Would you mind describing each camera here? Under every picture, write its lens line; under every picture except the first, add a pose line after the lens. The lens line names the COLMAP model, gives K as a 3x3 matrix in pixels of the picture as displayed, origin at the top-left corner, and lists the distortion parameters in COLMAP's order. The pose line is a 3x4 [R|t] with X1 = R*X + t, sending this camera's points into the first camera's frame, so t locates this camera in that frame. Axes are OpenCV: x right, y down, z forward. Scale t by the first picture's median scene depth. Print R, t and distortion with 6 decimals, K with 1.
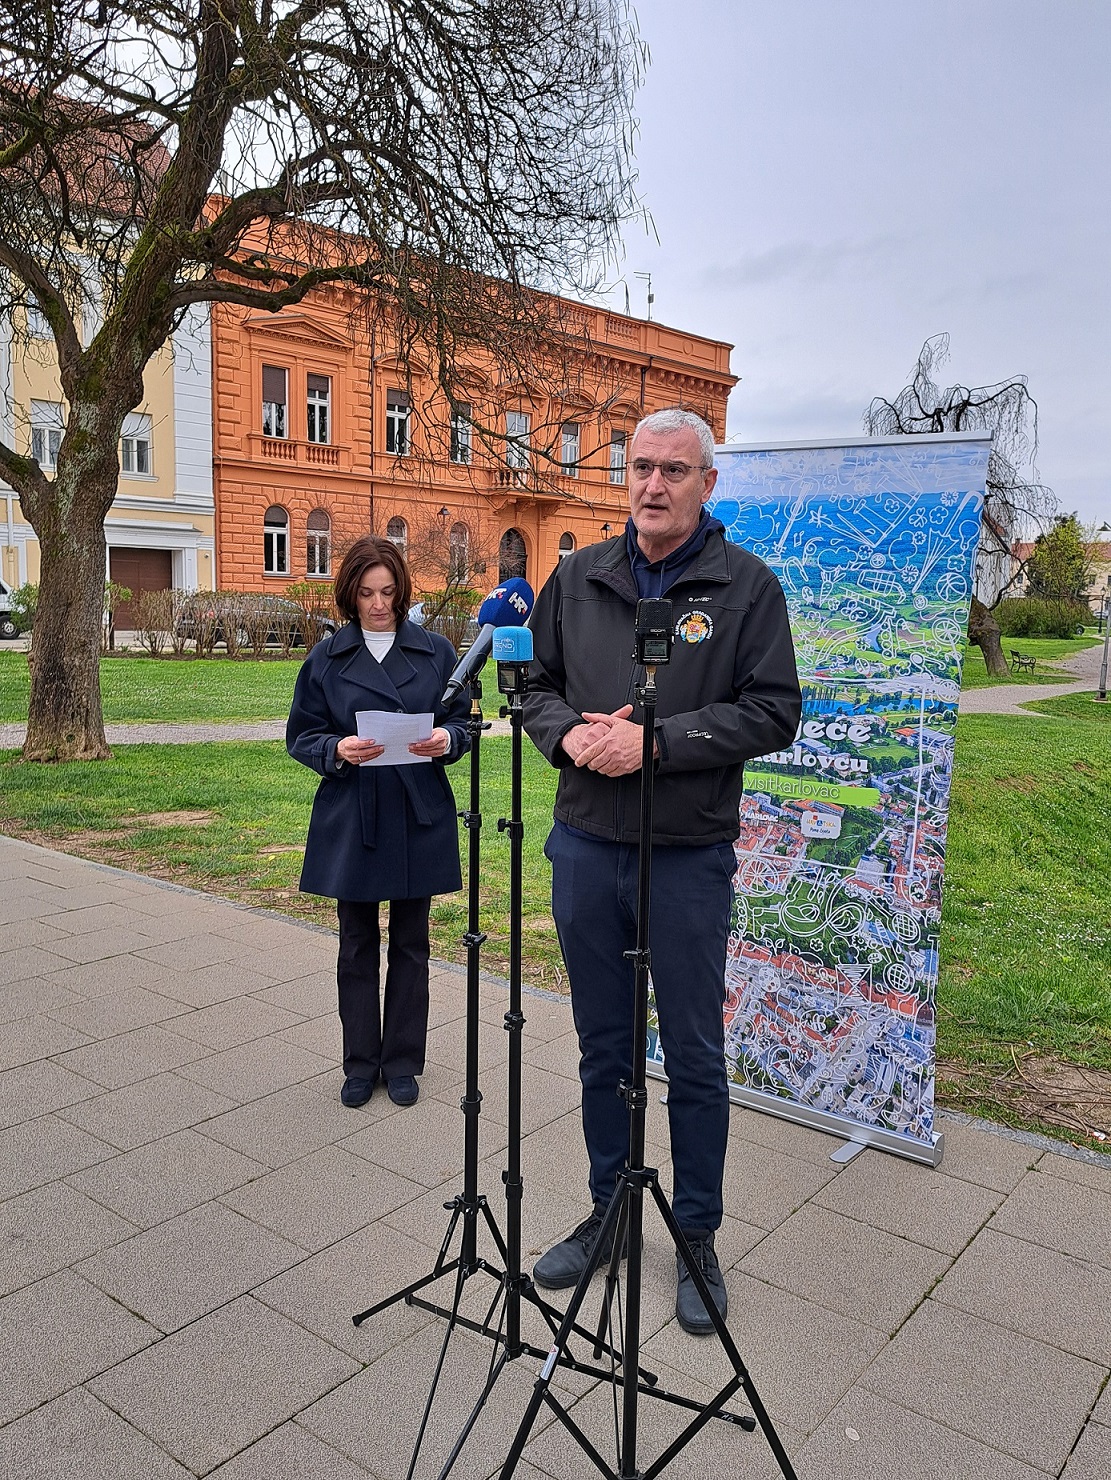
lens RADIAL K [[1175.4, 0, 554.7], [0, 1175.4, 839.6], [0, 0, 1]] dist [0.133035, -0.110915]
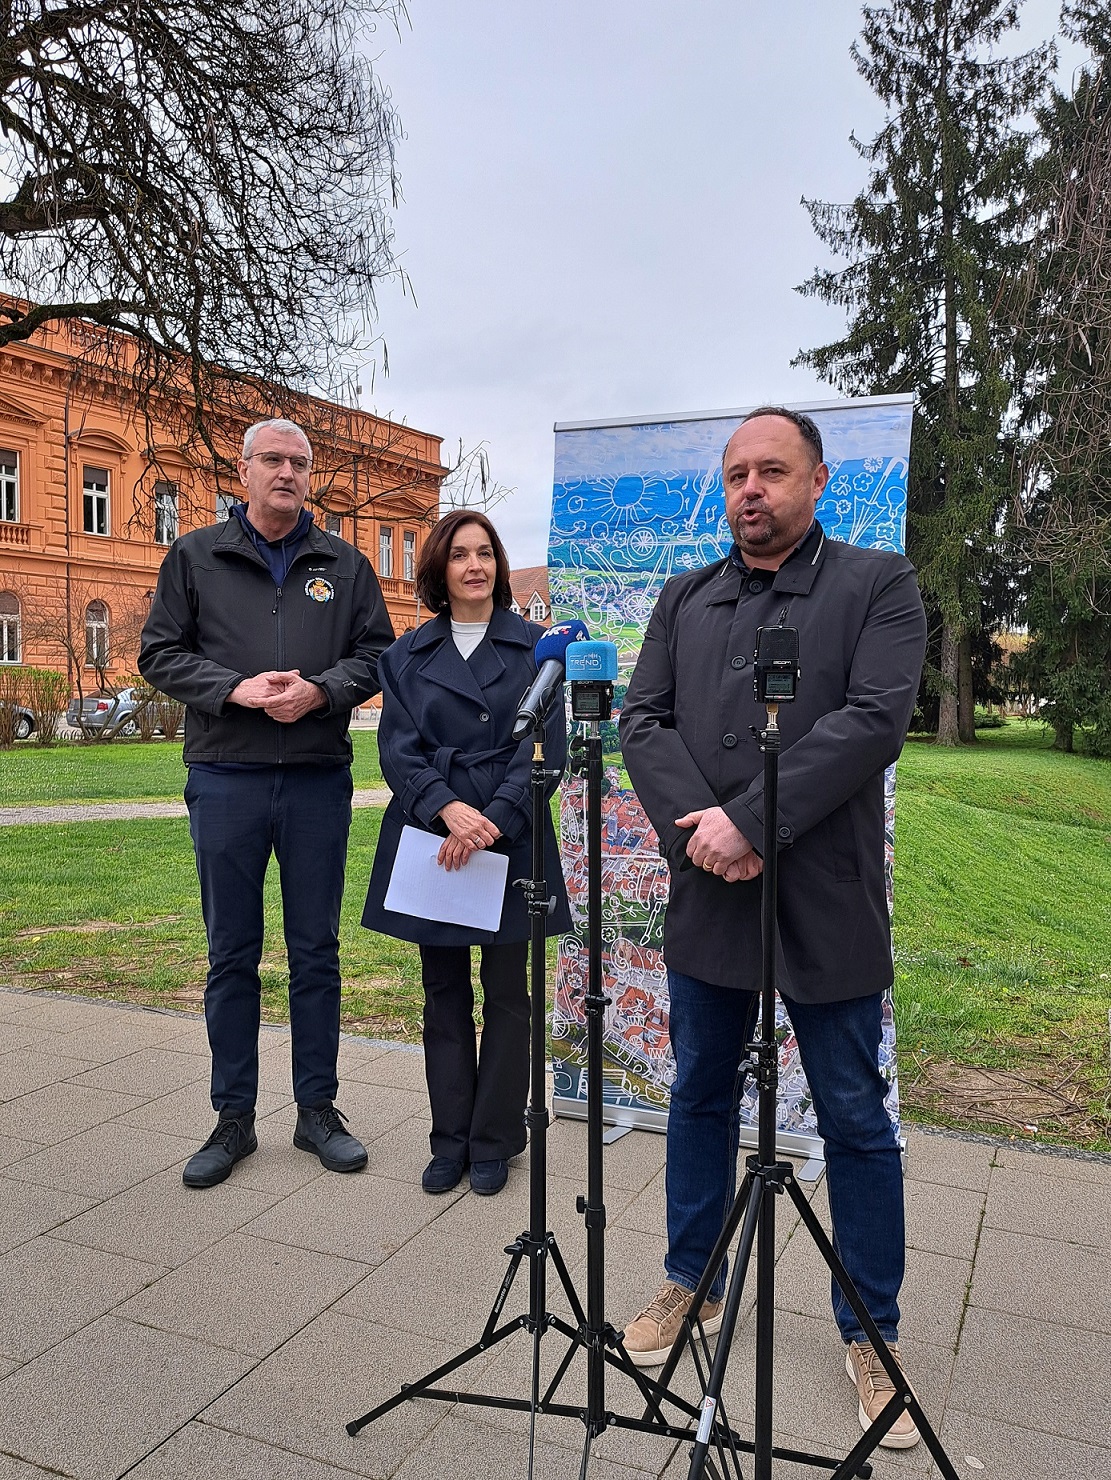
lens RADIAL K [[1208.2, 0, 560.0], [0, 1208.2, 823.1], [0, 0, 1]] dist [0.103438, -0.094675]
pose [[0.972641, -0.049097, 0.227066, -0.147783], [0.068827, 0.994432, -0.079804, 0.061644], [-0.221884, 0.093249, 0.970604, 0.118241]]
